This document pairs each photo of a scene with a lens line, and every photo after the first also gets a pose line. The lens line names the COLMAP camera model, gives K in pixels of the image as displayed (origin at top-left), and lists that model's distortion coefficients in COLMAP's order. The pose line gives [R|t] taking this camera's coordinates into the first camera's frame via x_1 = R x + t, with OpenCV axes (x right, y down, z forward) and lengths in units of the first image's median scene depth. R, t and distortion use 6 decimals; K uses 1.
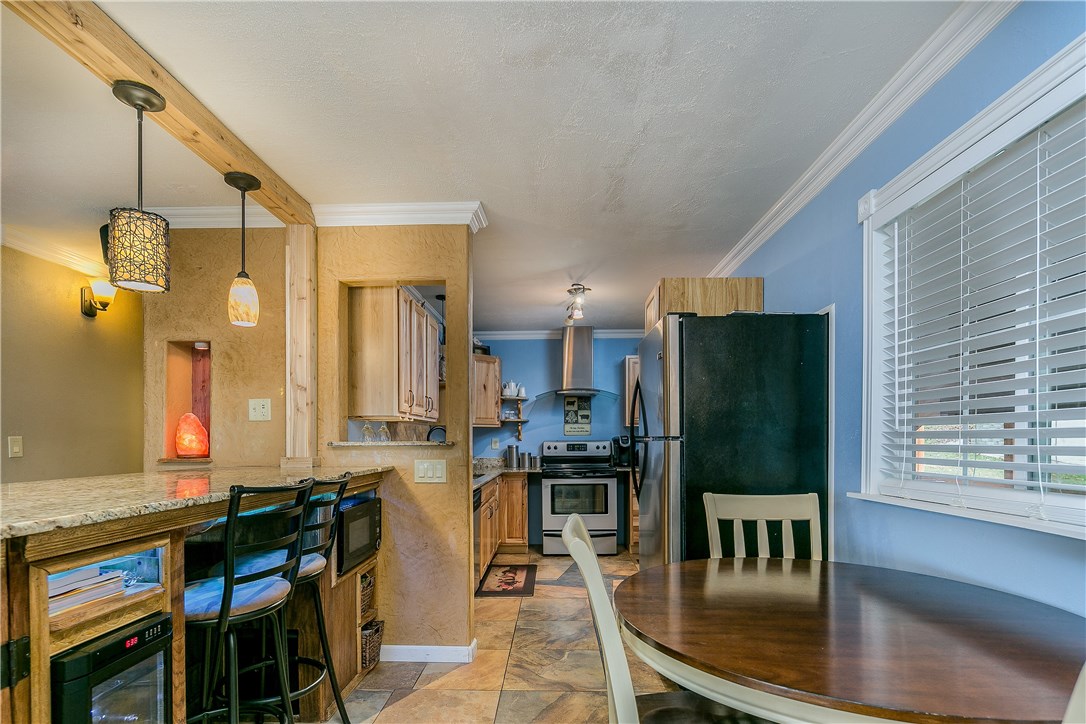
lens RADIAL K [[530.5, 0, 527.0], [0, 530.5, 441.8], [0, 0, 1]] dist [-0.009315, 0.000121]
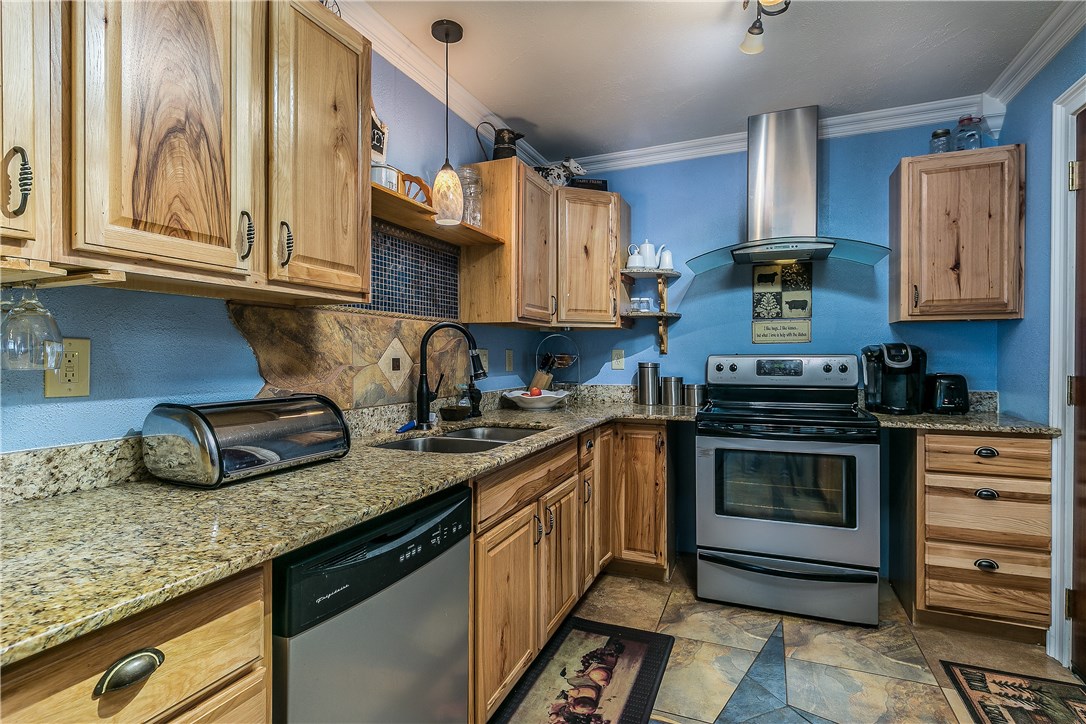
lens RADIAL K [[530.5, 0, 544.8], [0, 530.5, 360.5], [0, 0, 1]] dist [-0.009315, 0.000121]
pose [[0.942611, 0.005183, -0.333853, 0.054752], [-0.001190, 0.999925, 0.012165, -0.001681], [0.333892, -0.011070, 0.942546, 0.480725]]
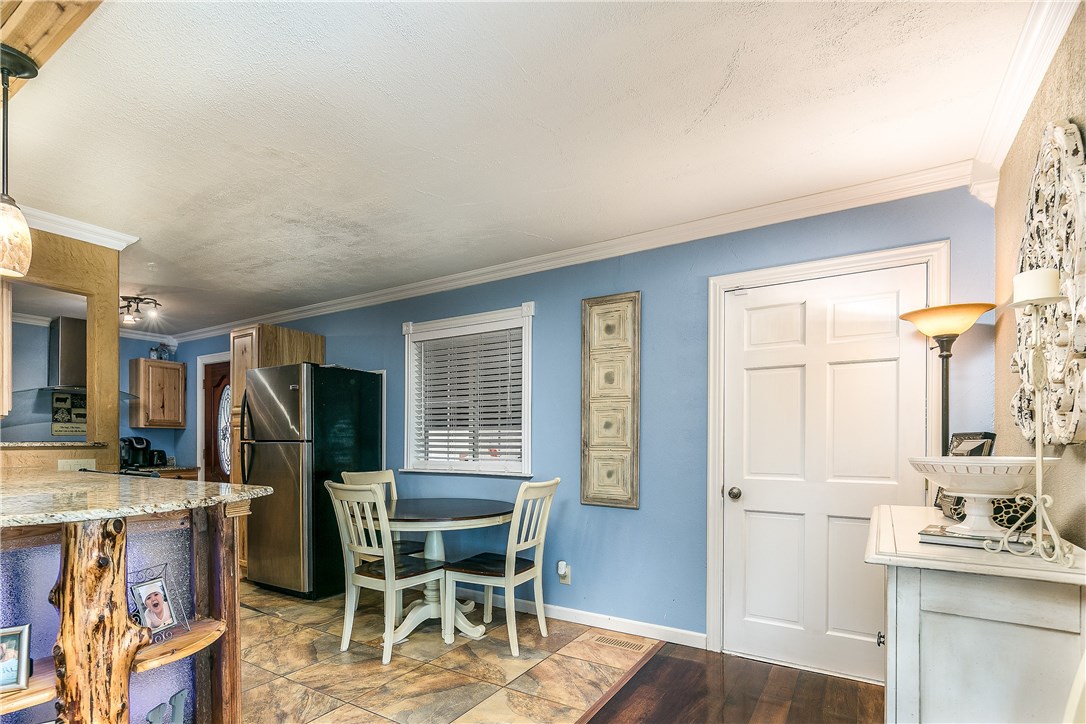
lens RADIAL K [[530.5, 0, 541.5], [0, 530.5, 448.3], [0, 0, 1]] dist [-0.009315, 0.000121]
pose [[0.482995, -0.002853, 0.875619, -0.321913], [-0.003844, 0.999978, 0.005379, 0.002341], [-0.875615, -0.005964, 0.482973, -0.161840]]
